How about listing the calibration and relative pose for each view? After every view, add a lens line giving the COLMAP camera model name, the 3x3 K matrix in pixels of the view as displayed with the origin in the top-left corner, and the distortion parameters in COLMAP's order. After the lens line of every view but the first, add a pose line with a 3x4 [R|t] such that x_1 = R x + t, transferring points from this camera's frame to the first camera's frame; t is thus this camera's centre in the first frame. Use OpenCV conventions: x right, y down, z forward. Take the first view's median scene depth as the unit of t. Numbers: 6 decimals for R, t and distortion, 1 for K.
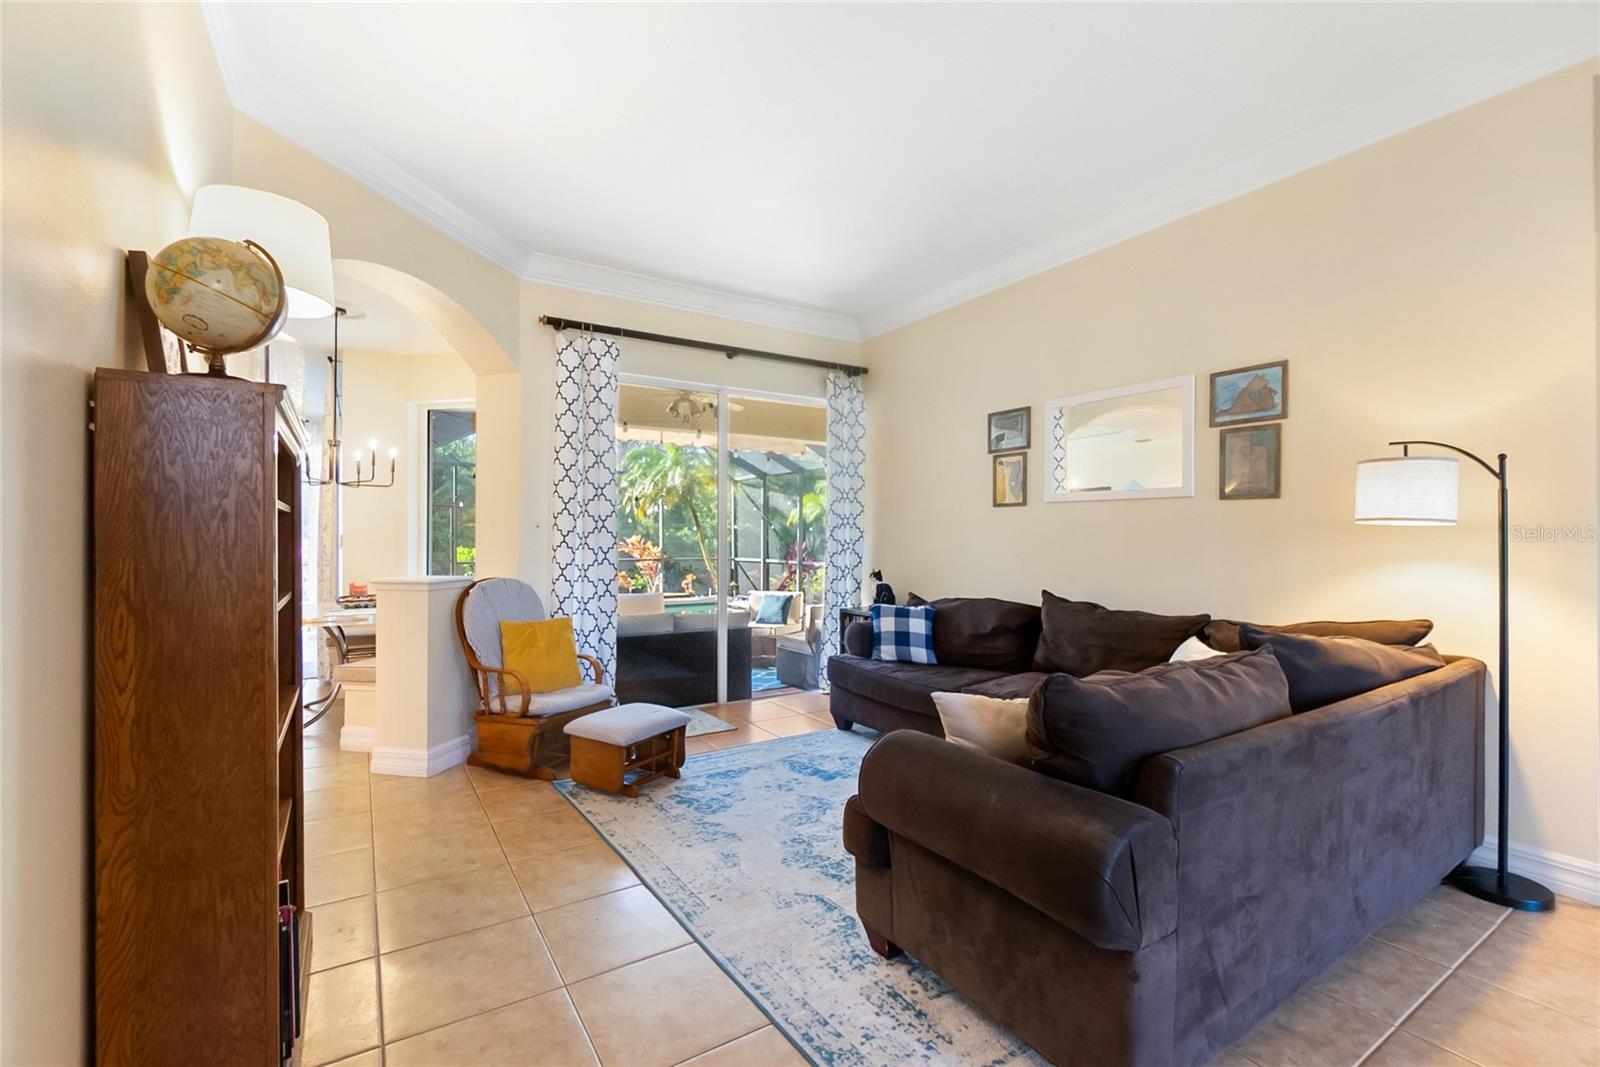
lens RADIAL K [[692.2, 0, 803.7], [0, 692.2, 536.1], [0, 0, 1]] dist [-0.006500, 0.000544]
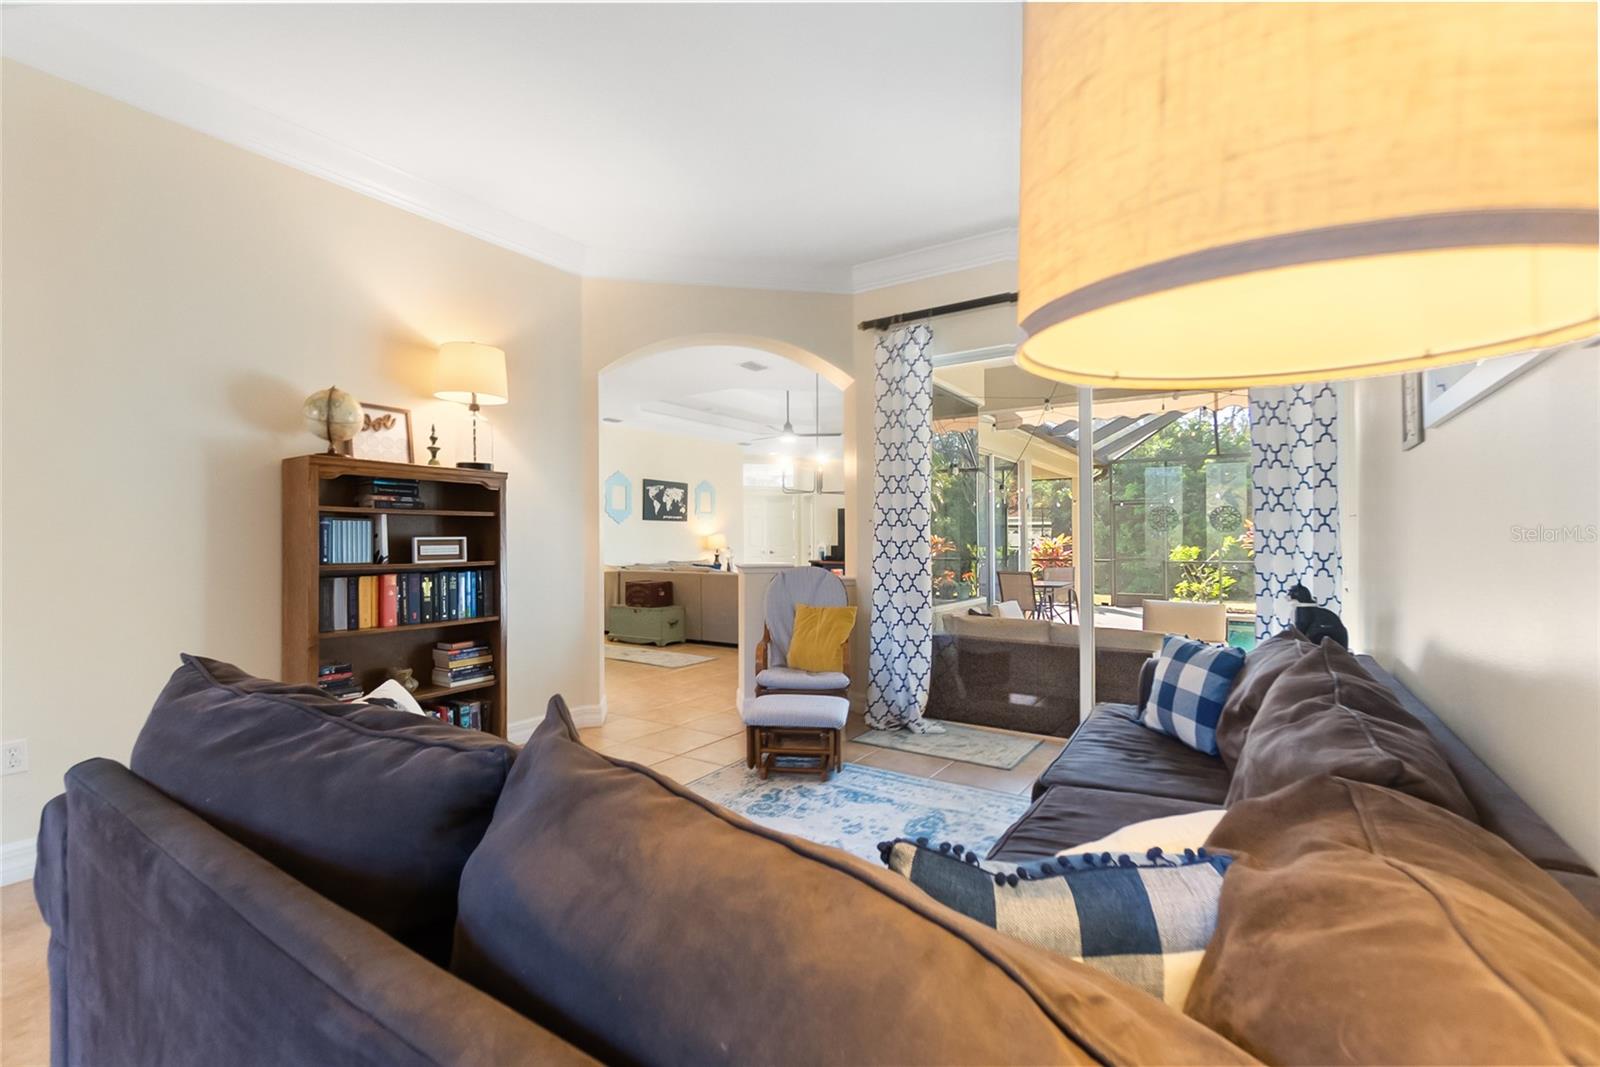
lens RADIAL K [[692.2, 0, 803.7], [0, 692.2, 536.1], [0, 0, 1]] dist [-0.006500, 0.000544]
pose [[0.411824, -0.003976, -0.911255, 0.652606], [0.003889, 0.999989, -0.002606, 0.014847], [0.911255, -0.002471, 0.411835, 0.563969]]
